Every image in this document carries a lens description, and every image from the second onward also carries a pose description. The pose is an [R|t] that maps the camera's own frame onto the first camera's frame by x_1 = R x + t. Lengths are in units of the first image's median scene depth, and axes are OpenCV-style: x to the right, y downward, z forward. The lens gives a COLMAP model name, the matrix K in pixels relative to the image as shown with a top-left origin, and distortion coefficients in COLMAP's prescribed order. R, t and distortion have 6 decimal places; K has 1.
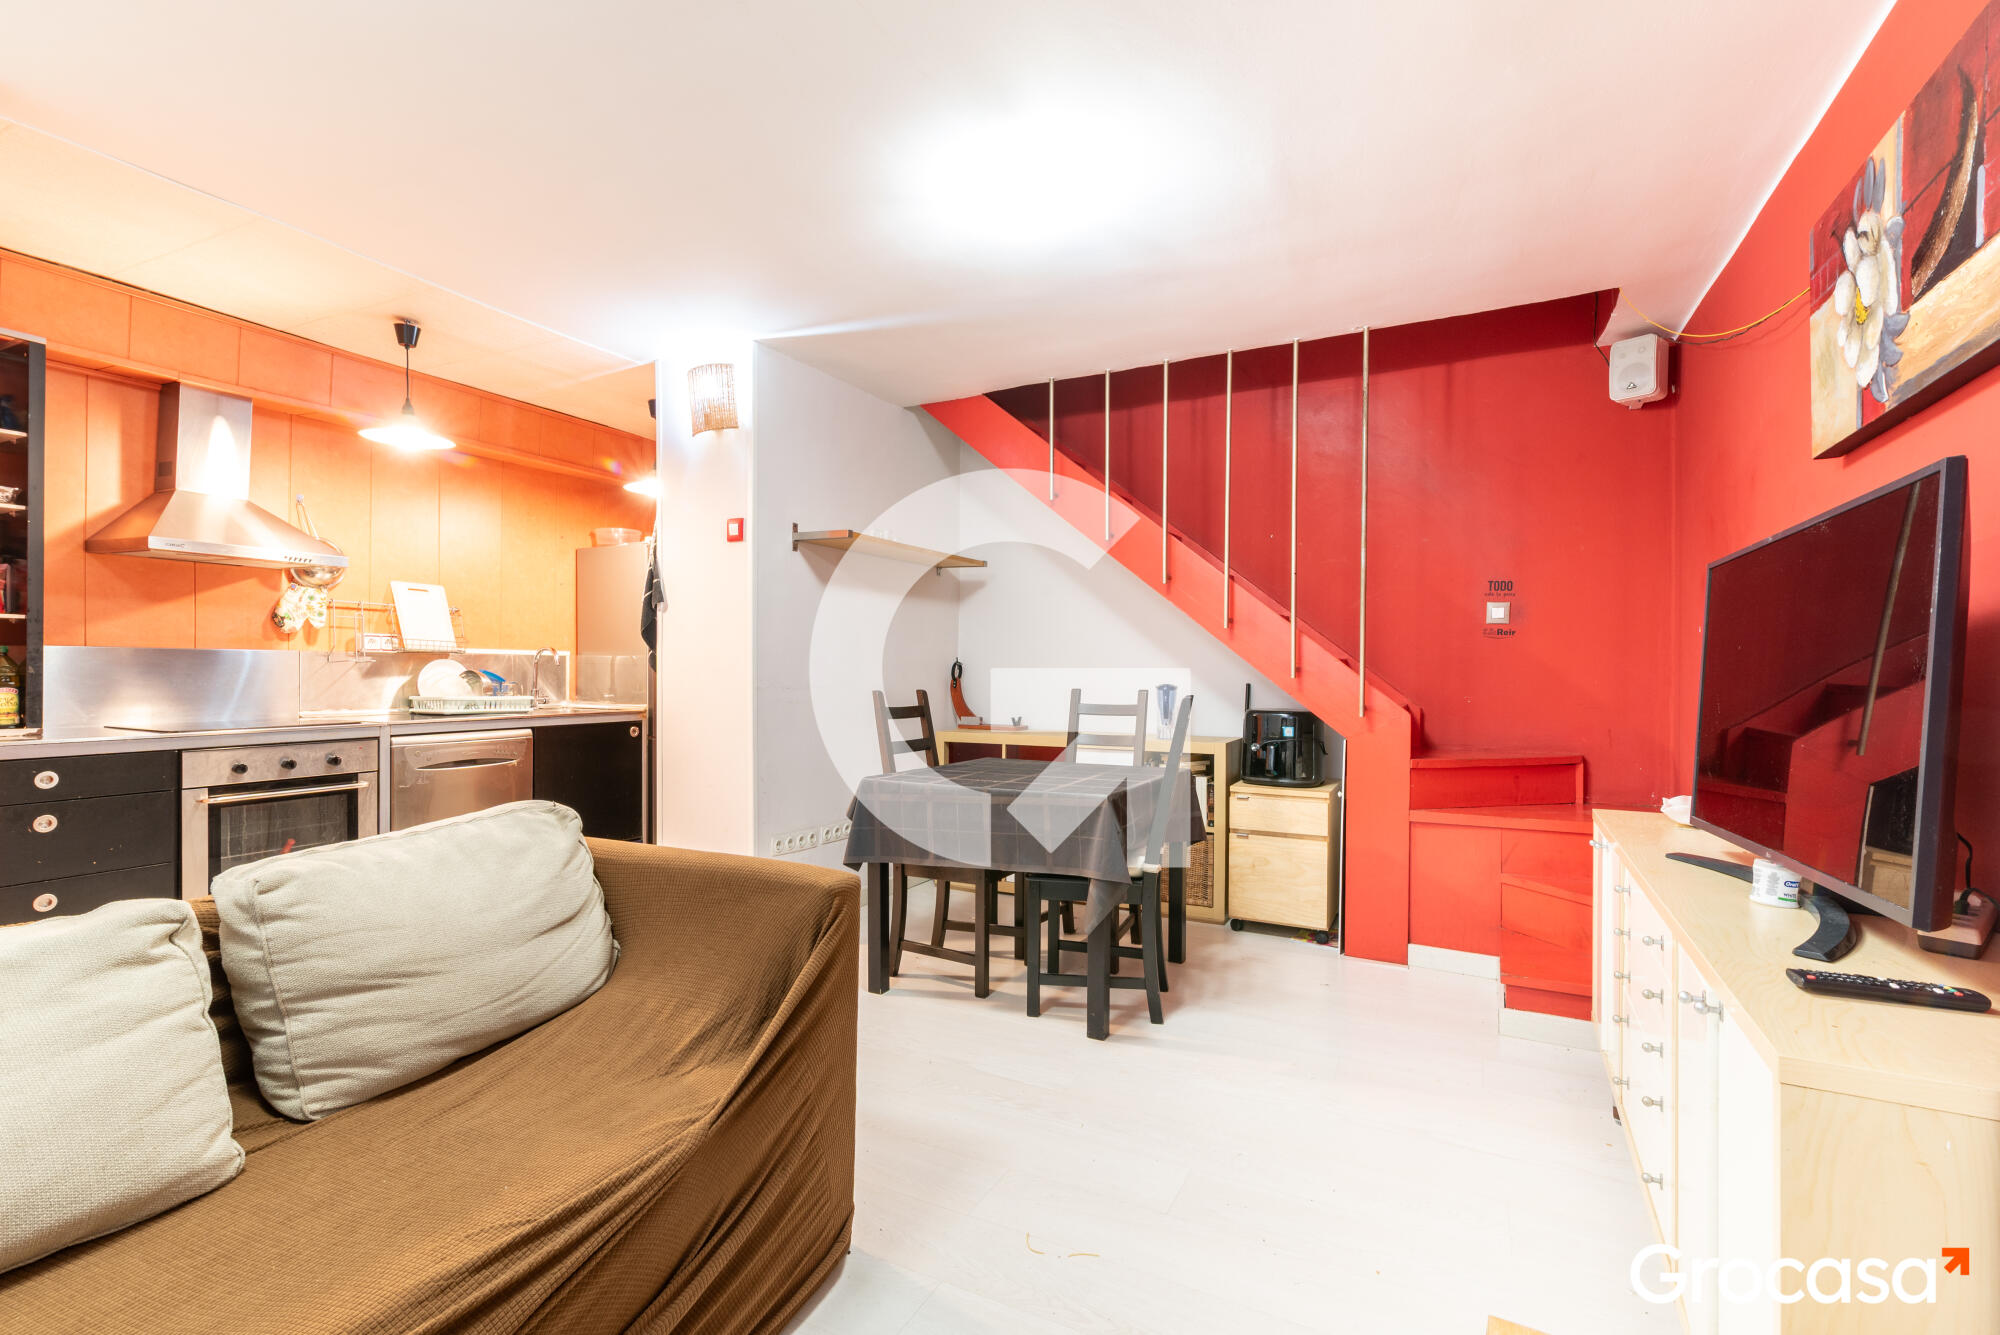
lens RADIAL K [[881.1, 0, 1007.8], [0, 881.1, 678.4], [0, 0, 1]] dist [0.000654, 0.000362]
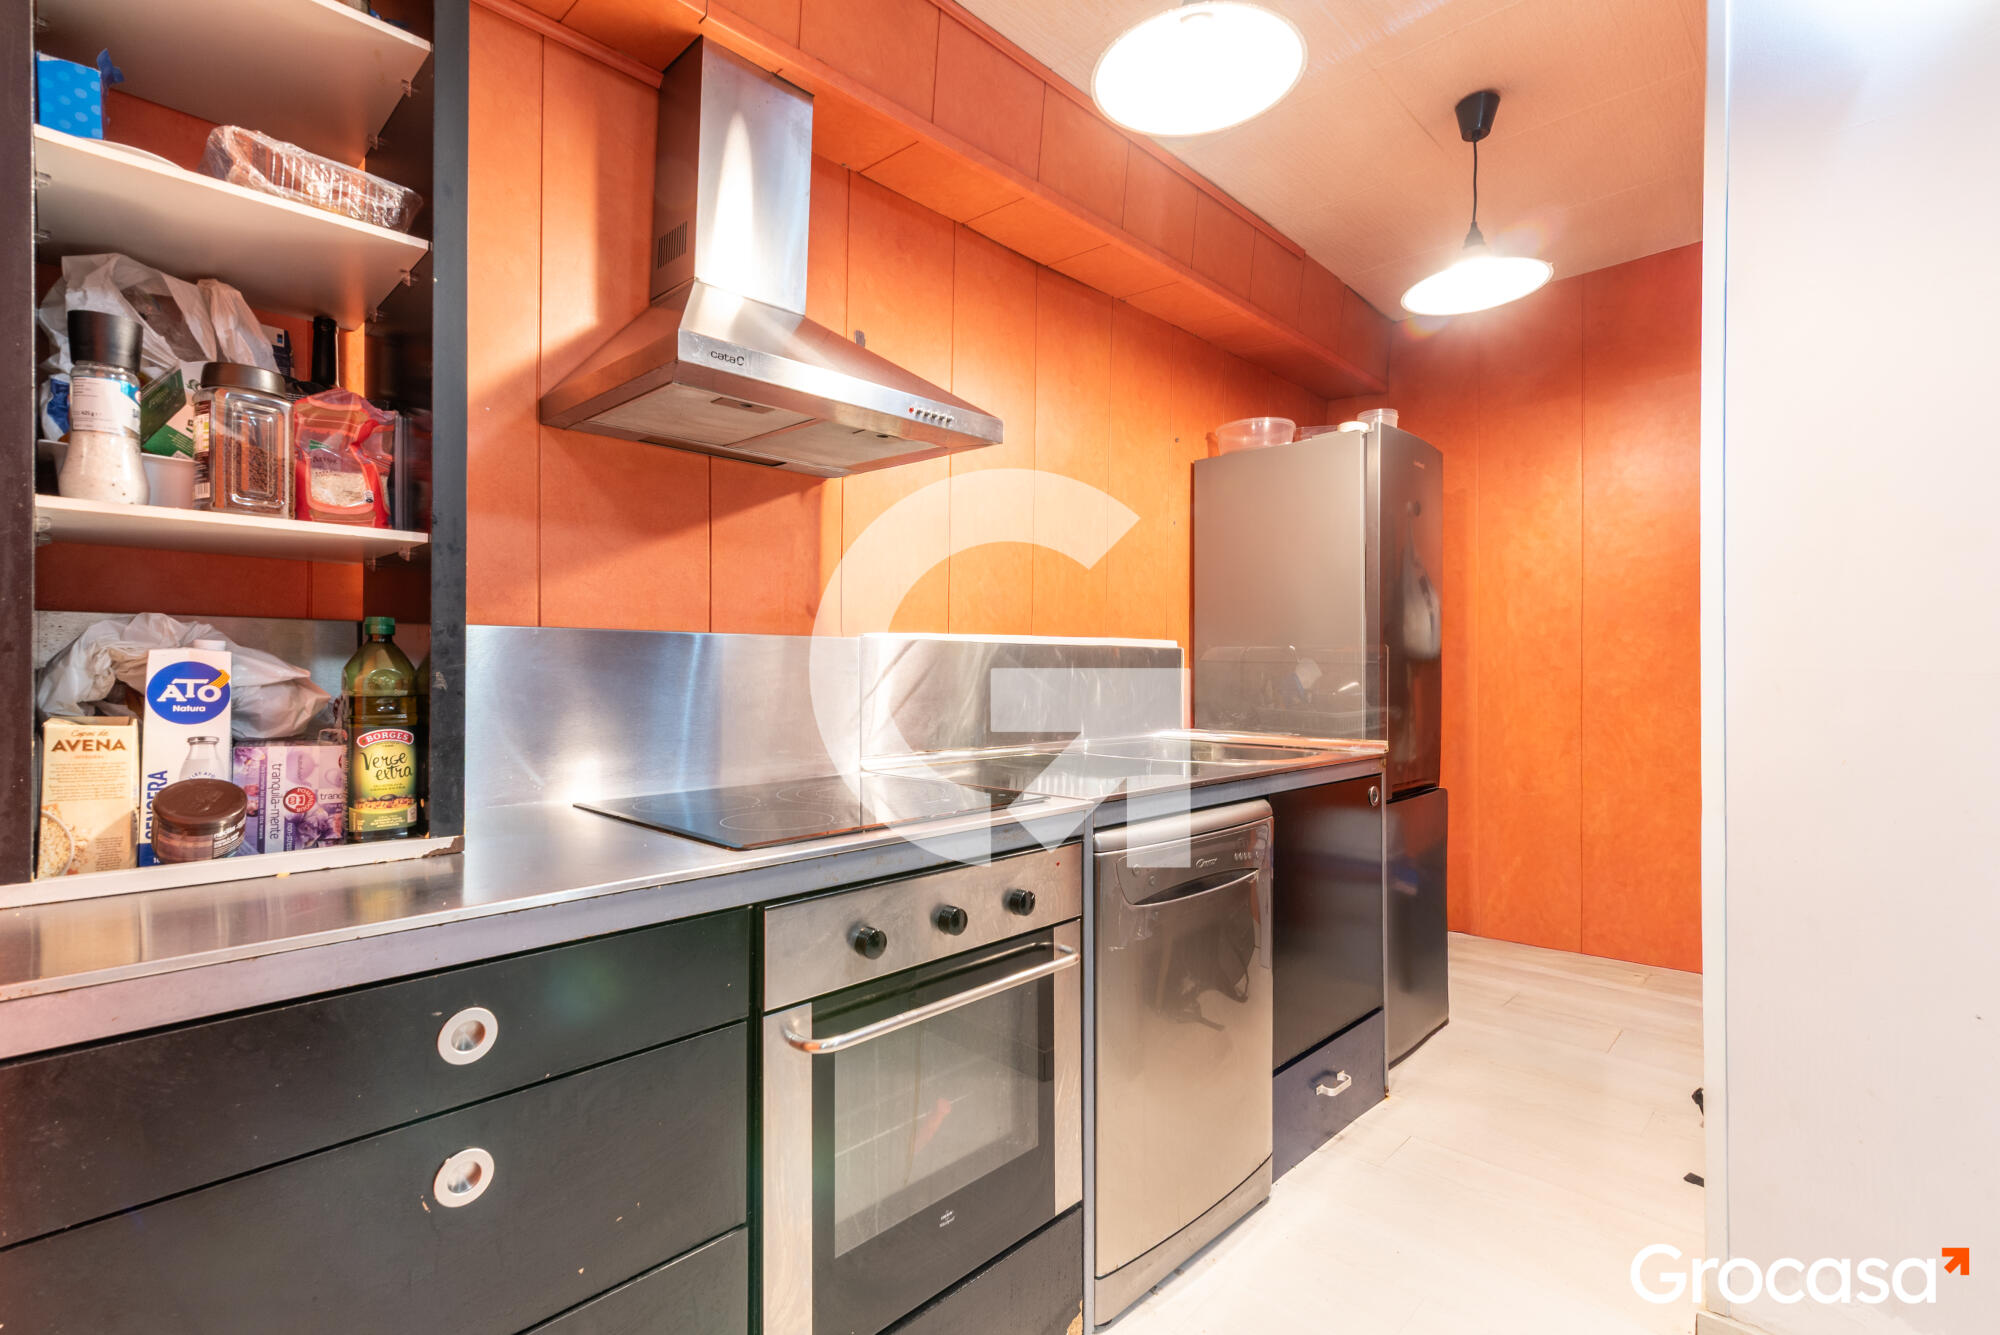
lens RADIAL K [[892.7, 0, 963.6], [0, 892.7, 672.9], [0, 0, 1]] dist [0.001141, 0.000207]
pose [[0.944928, -0.008993, -0.327156, -0.713179], [0.005341, 0.999913, -0.012060, -0.006718], [0.327236, 0.009648, 0.944893, 0.659199]]
